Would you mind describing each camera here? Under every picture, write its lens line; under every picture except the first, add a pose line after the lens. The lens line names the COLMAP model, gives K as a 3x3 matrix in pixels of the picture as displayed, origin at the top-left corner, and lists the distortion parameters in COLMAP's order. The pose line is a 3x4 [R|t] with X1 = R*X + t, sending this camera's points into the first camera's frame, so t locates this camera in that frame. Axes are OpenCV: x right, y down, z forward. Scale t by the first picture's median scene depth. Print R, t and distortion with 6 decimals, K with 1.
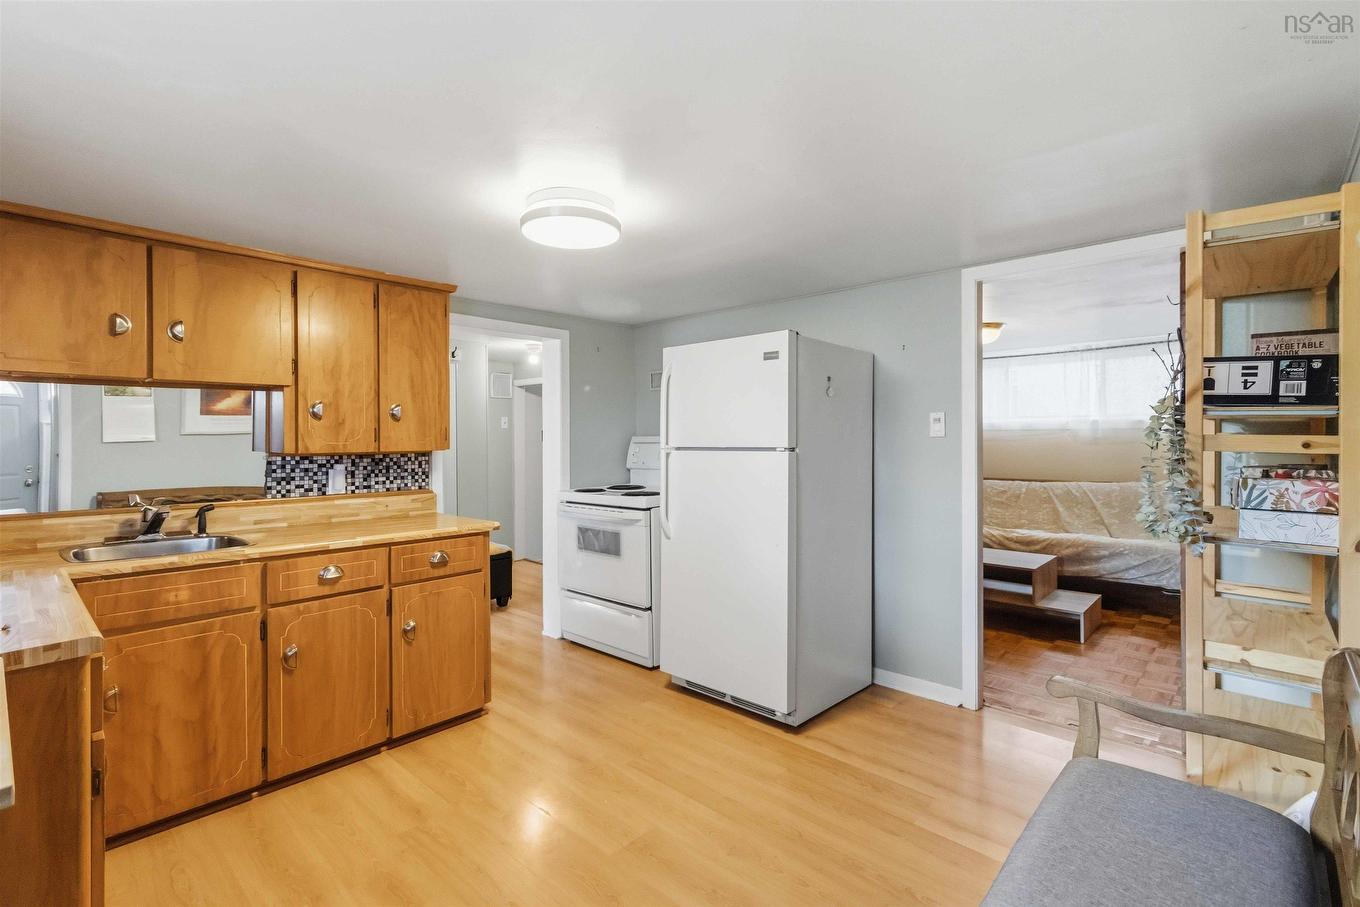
lens RADIAL K [[636.6, 0, 681.3], [0, 636.6, 441.1], [0, 0, 1]] dist [0.001760, 0.000446]
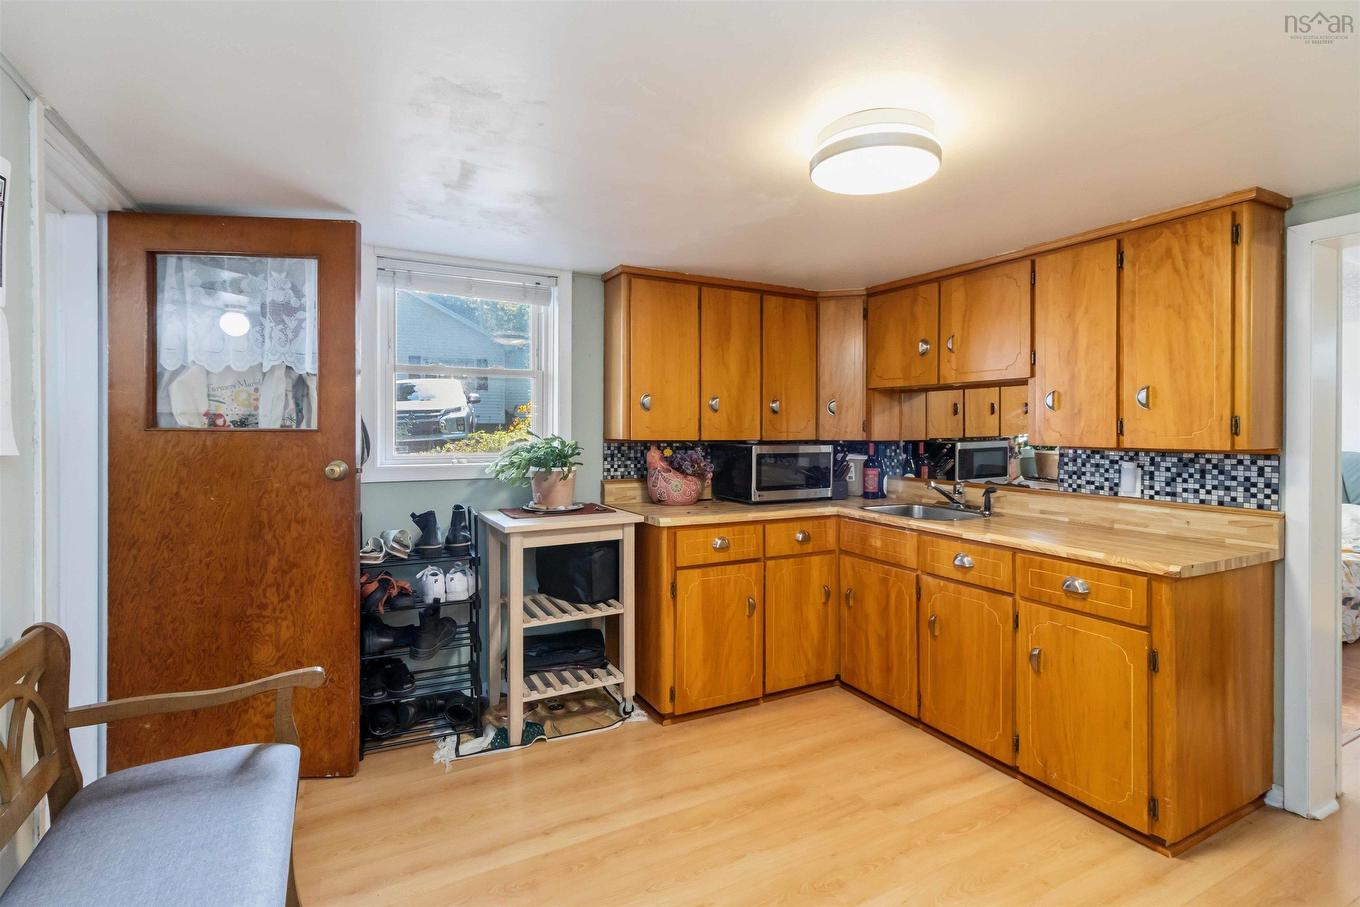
lens RADIAL K [[636.6, 0, 680.4], [0, 636.6, 440.3], [0, 0, 1]] dist [0.001760, 0.000446]
pose [[-0.323075, 0.018116, -0.946200, 0.458944], [-0.011746, 0.999663, 0.023150, -0.004520], [0.946300, 0.018593, -0.322753, 0.725972]]
